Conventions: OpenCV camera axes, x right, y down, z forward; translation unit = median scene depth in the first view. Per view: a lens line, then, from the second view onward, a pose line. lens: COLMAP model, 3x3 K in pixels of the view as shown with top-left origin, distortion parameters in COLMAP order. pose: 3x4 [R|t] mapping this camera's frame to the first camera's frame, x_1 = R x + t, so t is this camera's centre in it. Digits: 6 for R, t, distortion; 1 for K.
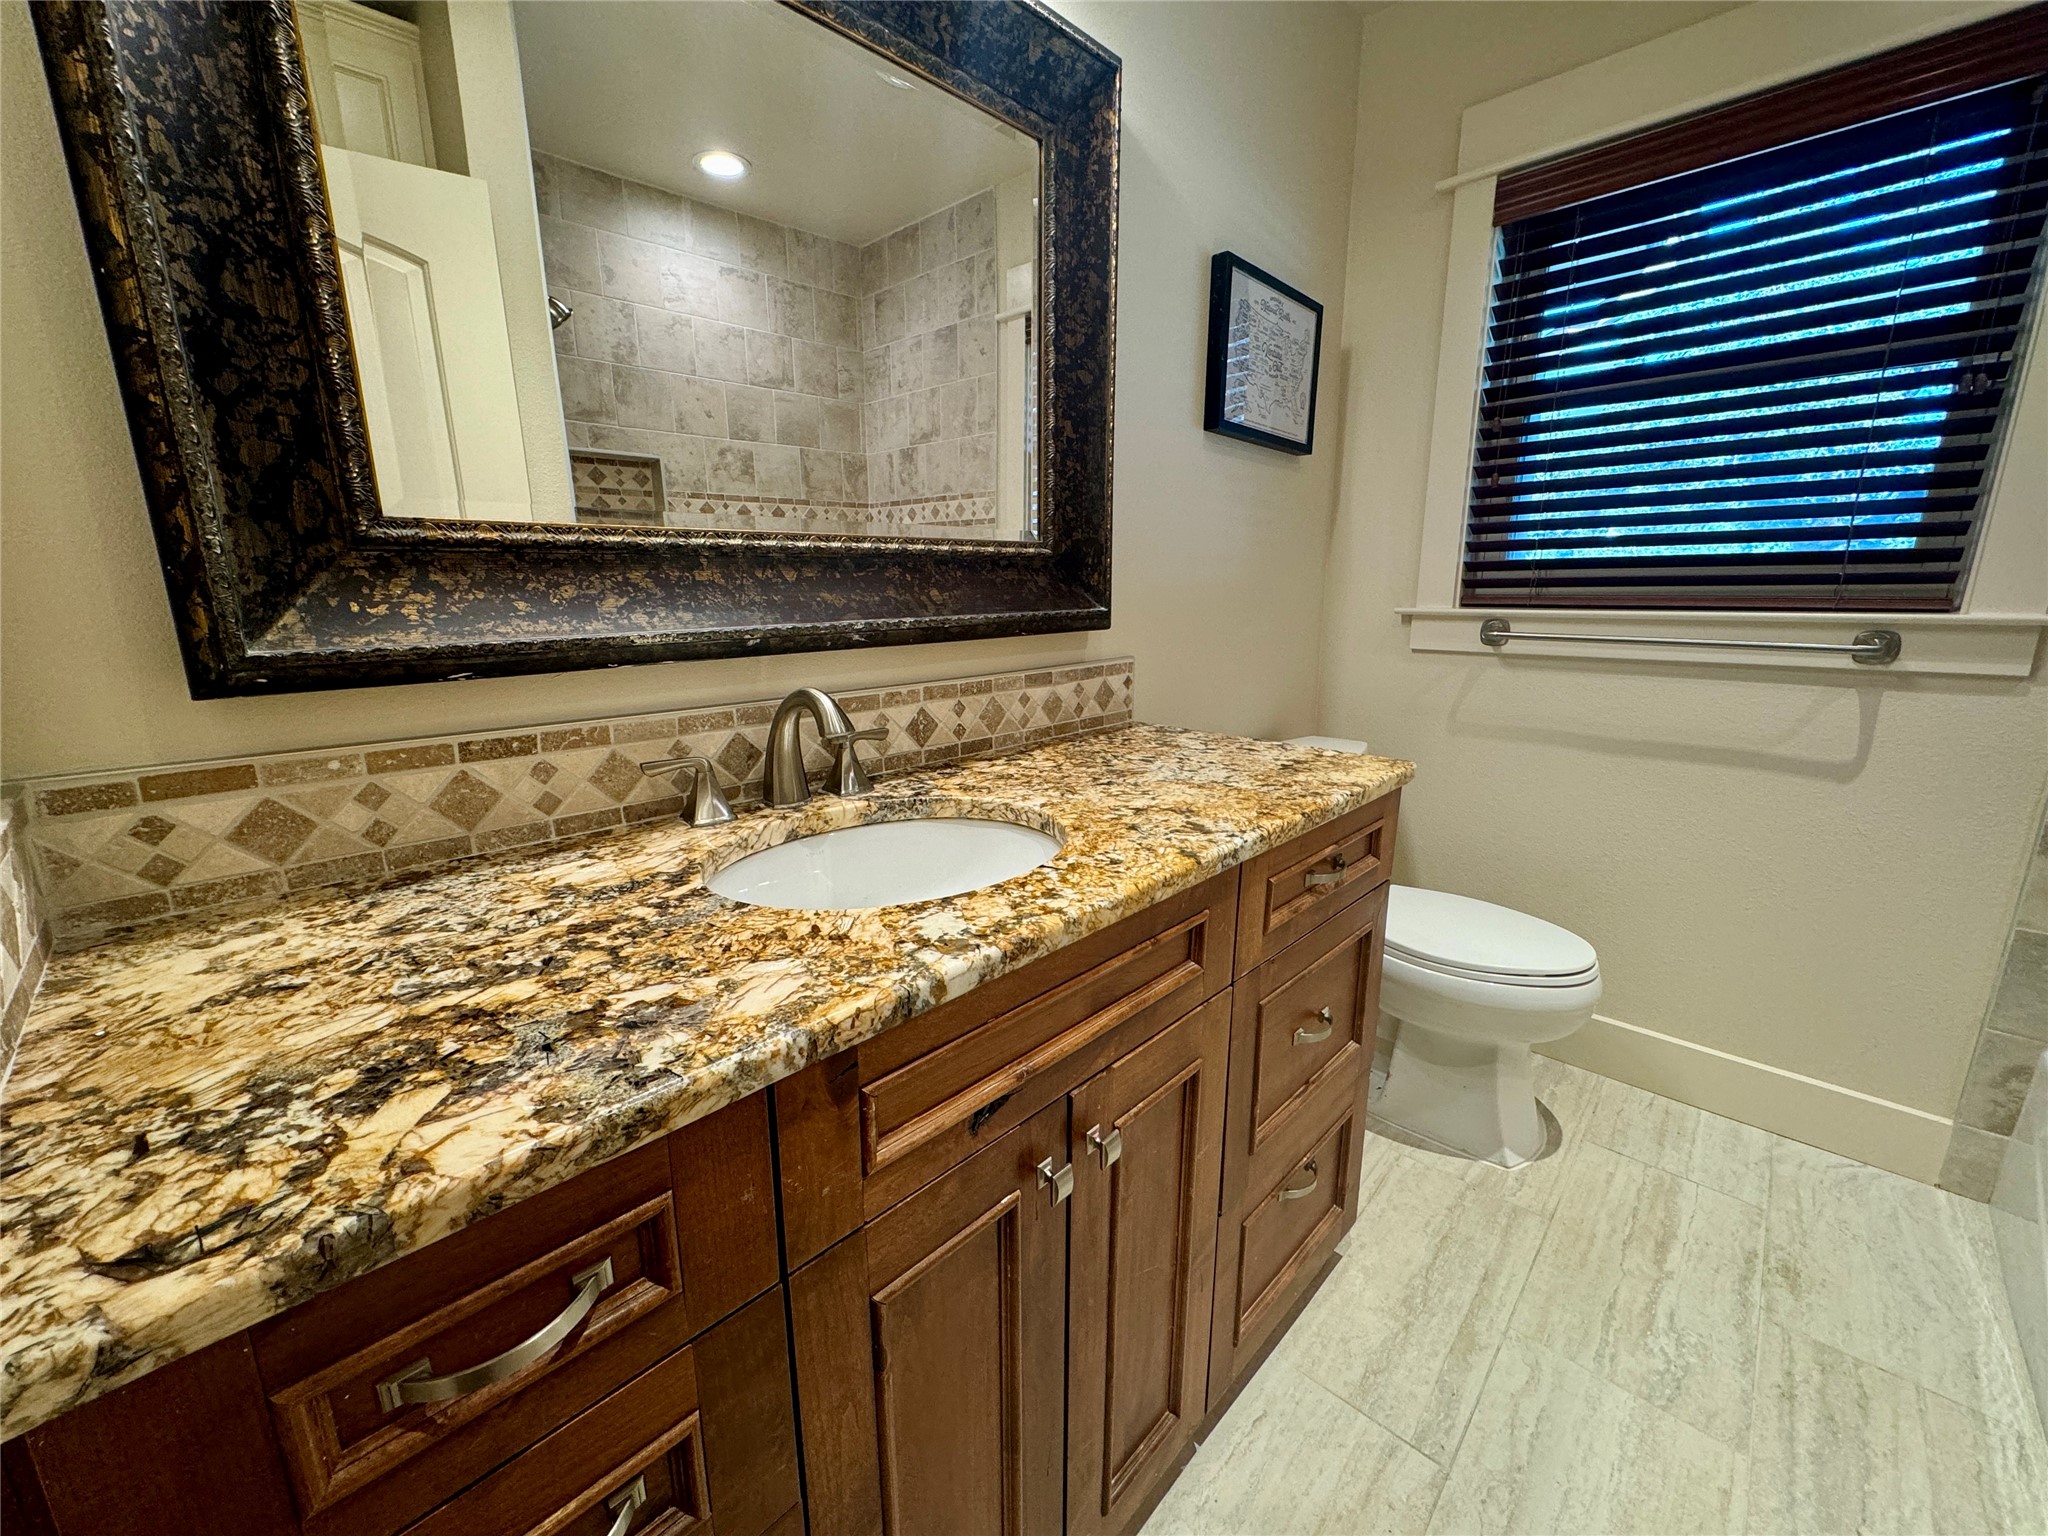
lens RADIAL K [[817.9, 0, 1024.0], [0, 817.9, 768.0], [0, 0, 1]] dist [-0.001398, -0.000730]
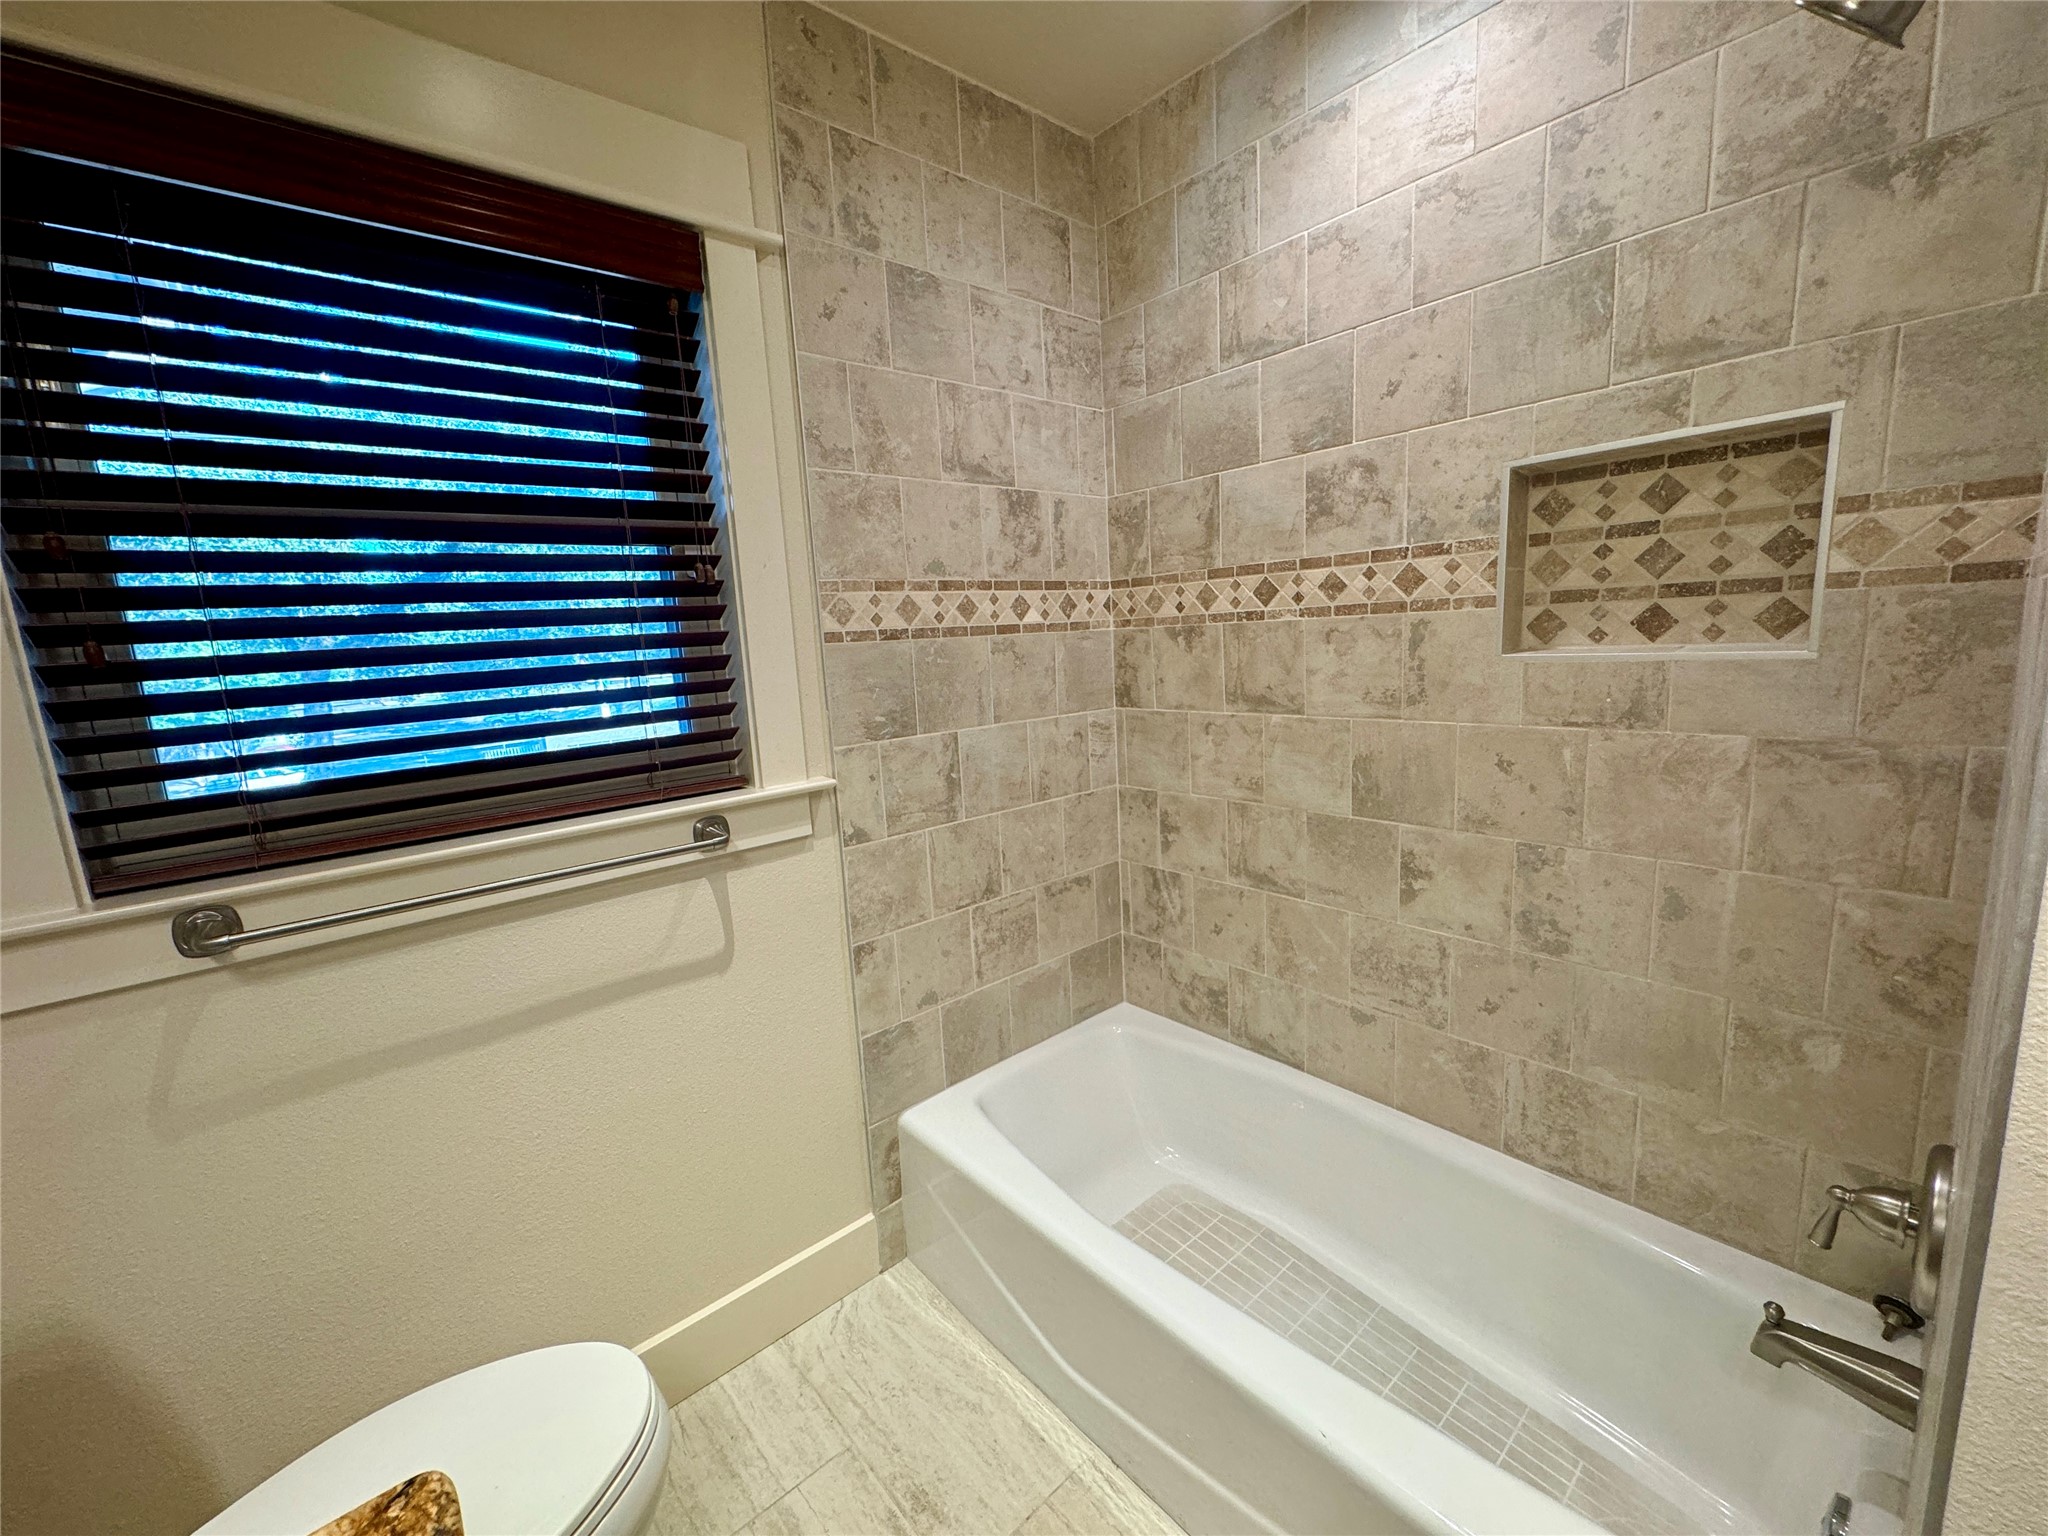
lens RADIAL K [[817.9, 0, 1024.0], [0, 817.9, 768.0], [0, 0, 1]] dist [-0.001398, -0.000730]
pose [[0.080751, -0.147010, 0.985833, 0.145265], [0.284329, 0.951365, 0.118581, -0.225418], [-0.955320, 0.270725, 0.118623, 0.510518]]
